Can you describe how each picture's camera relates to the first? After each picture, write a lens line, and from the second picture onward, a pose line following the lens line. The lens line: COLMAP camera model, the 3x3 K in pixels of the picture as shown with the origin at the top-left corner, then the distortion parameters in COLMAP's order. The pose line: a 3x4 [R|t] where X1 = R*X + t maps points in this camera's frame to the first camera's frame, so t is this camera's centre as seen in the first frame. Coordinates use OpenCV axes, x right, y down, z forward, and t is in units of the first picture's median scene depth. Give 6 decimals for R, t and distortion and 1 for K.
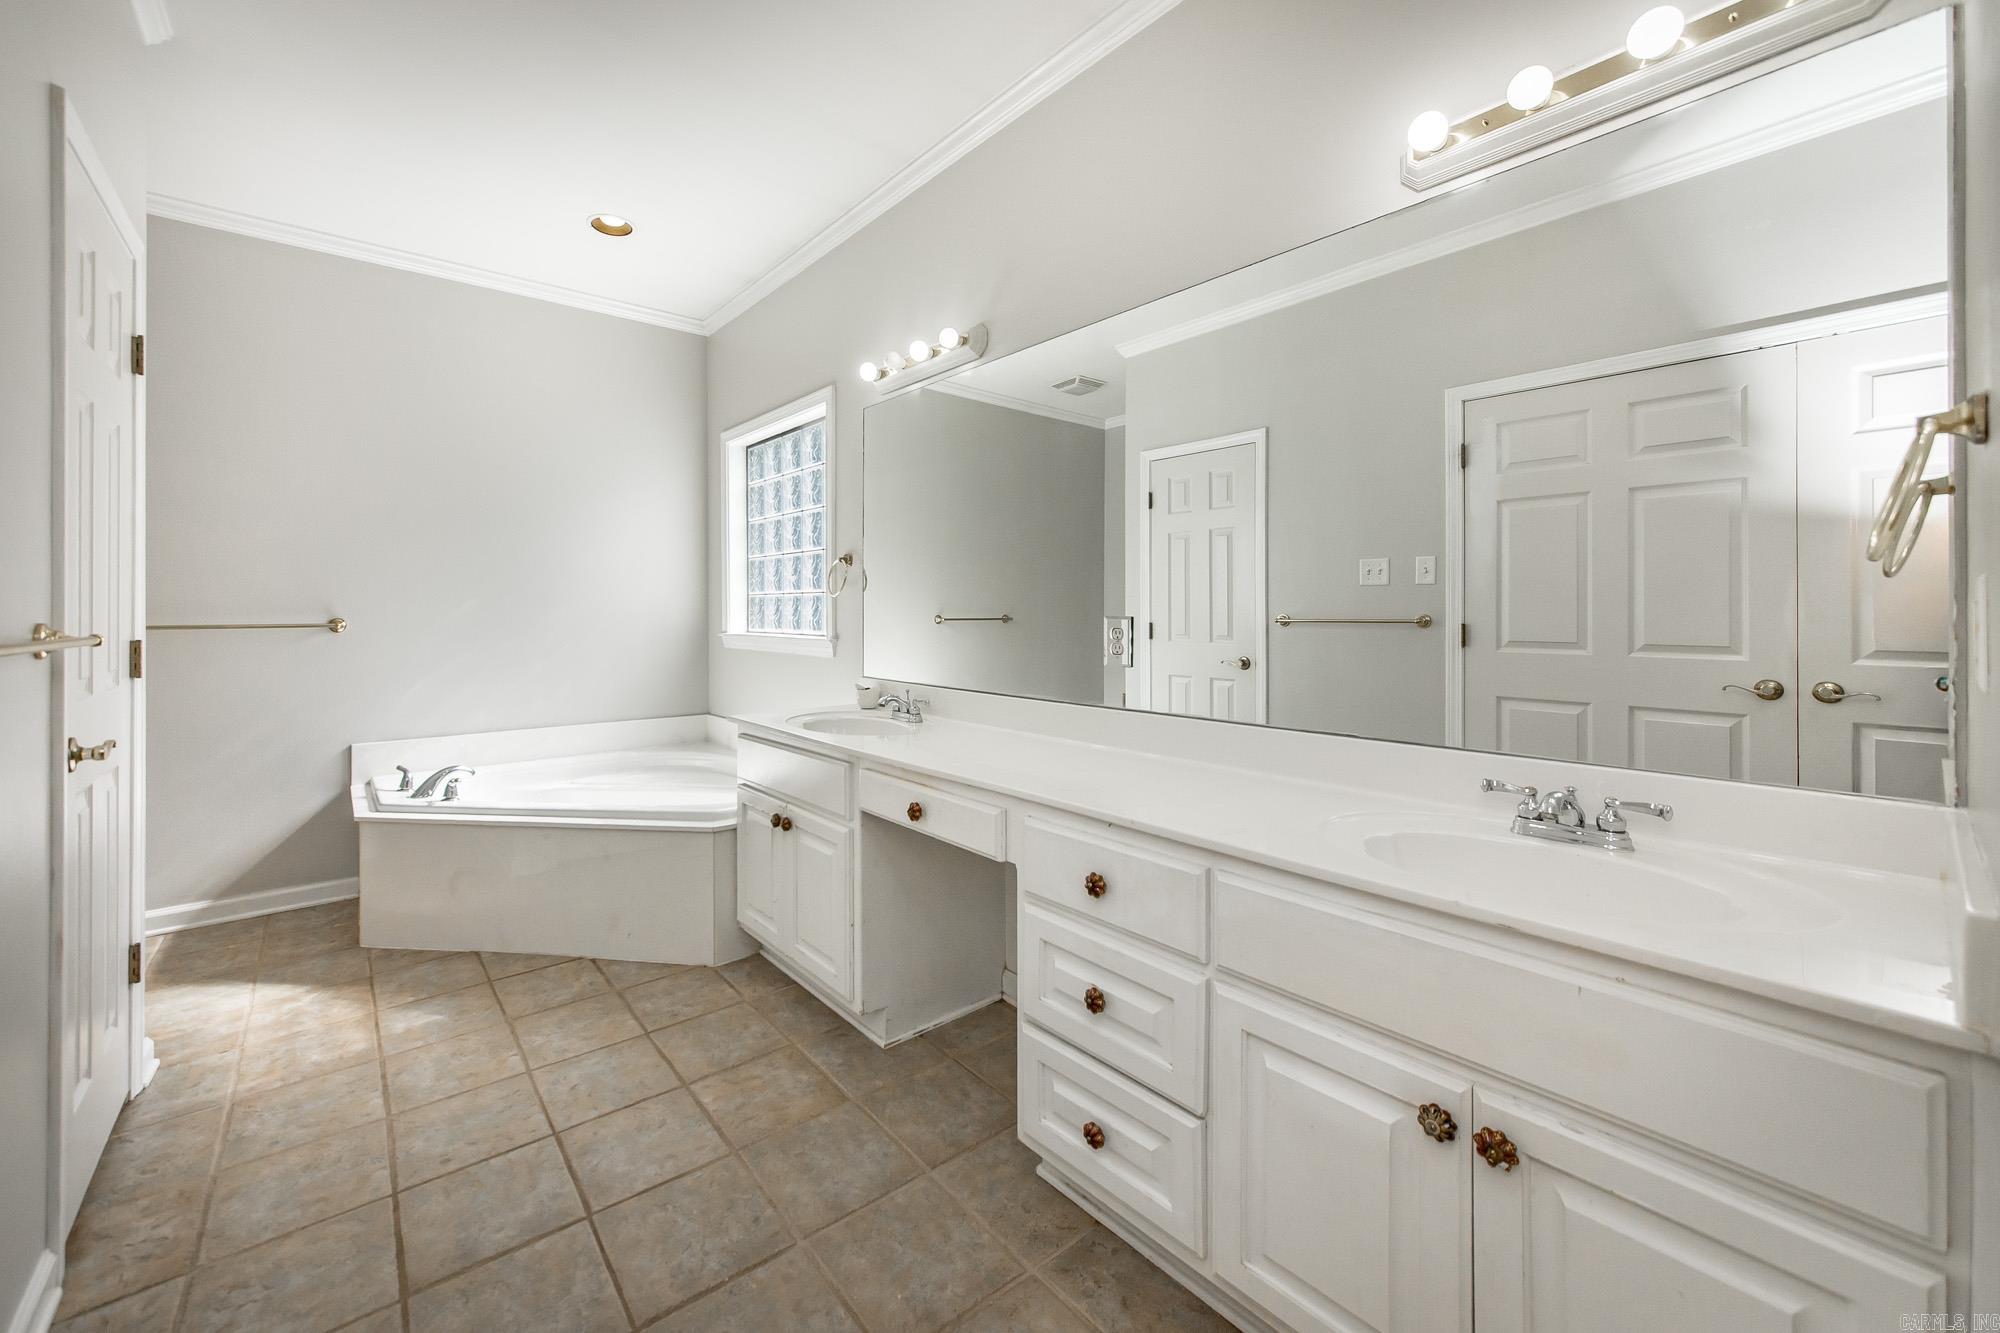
lens RADIAL K [[731.4, 0, 1000.0], [0, 731.4, 666.5], [0, 0, 1]] dist [-0.010749, -0.000165]
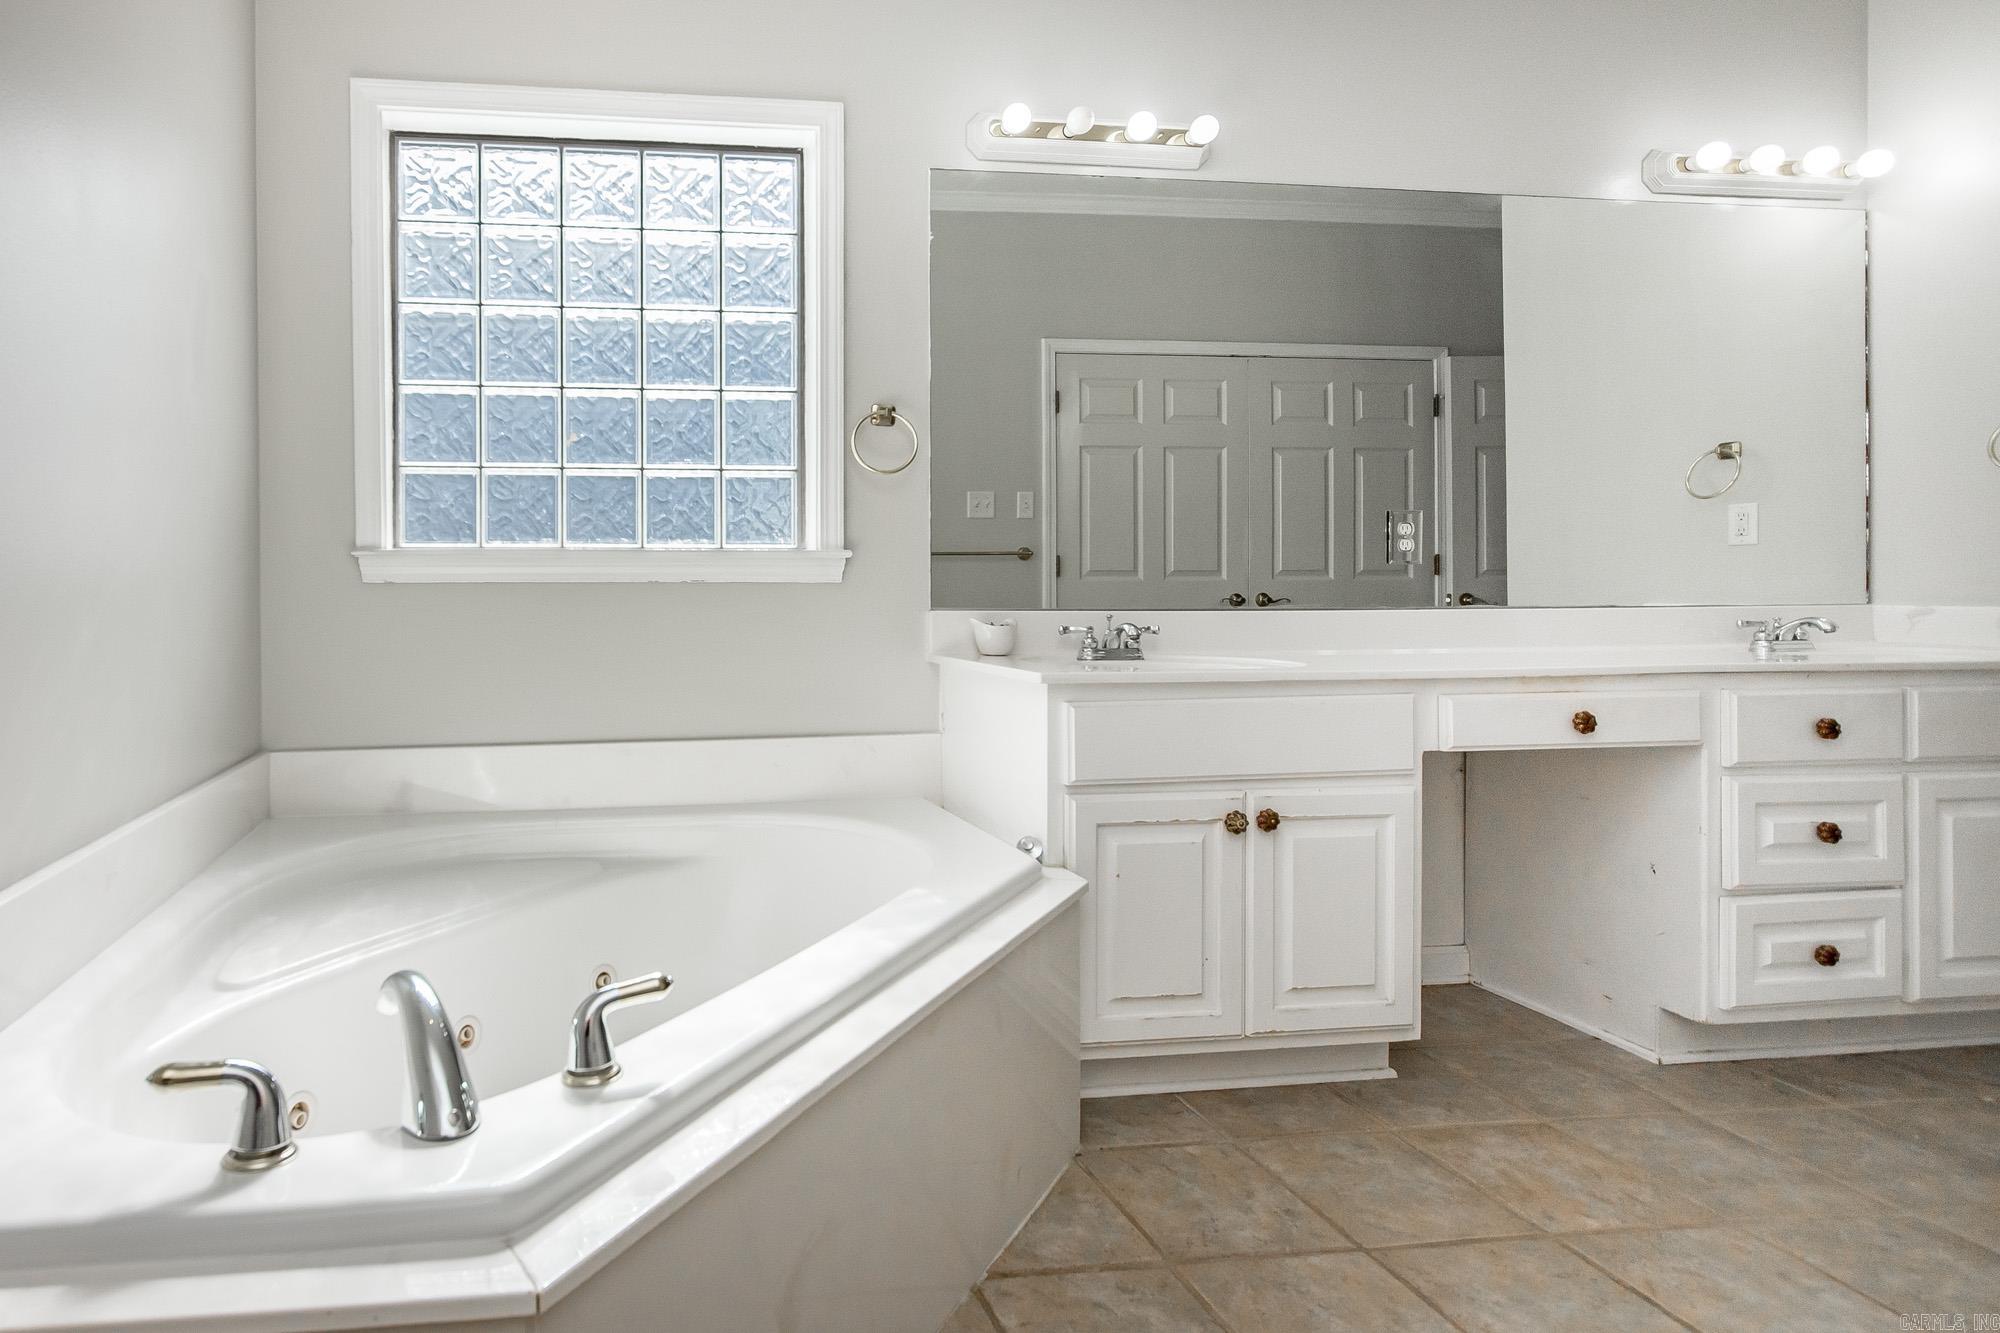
lens RADIAL K [[831.7, 0, 1000.4], [0, 831.7, 618.1], [0, 0, 1]] dist [-0.001543, 0.000161]
pose [[0.603555, -0.052252, 0.795608, -0.989101], [0.062555, 0.997878, 0.018081, 0.016392], [-0.794864, 0.038857, 0.605542, 0.742661]]
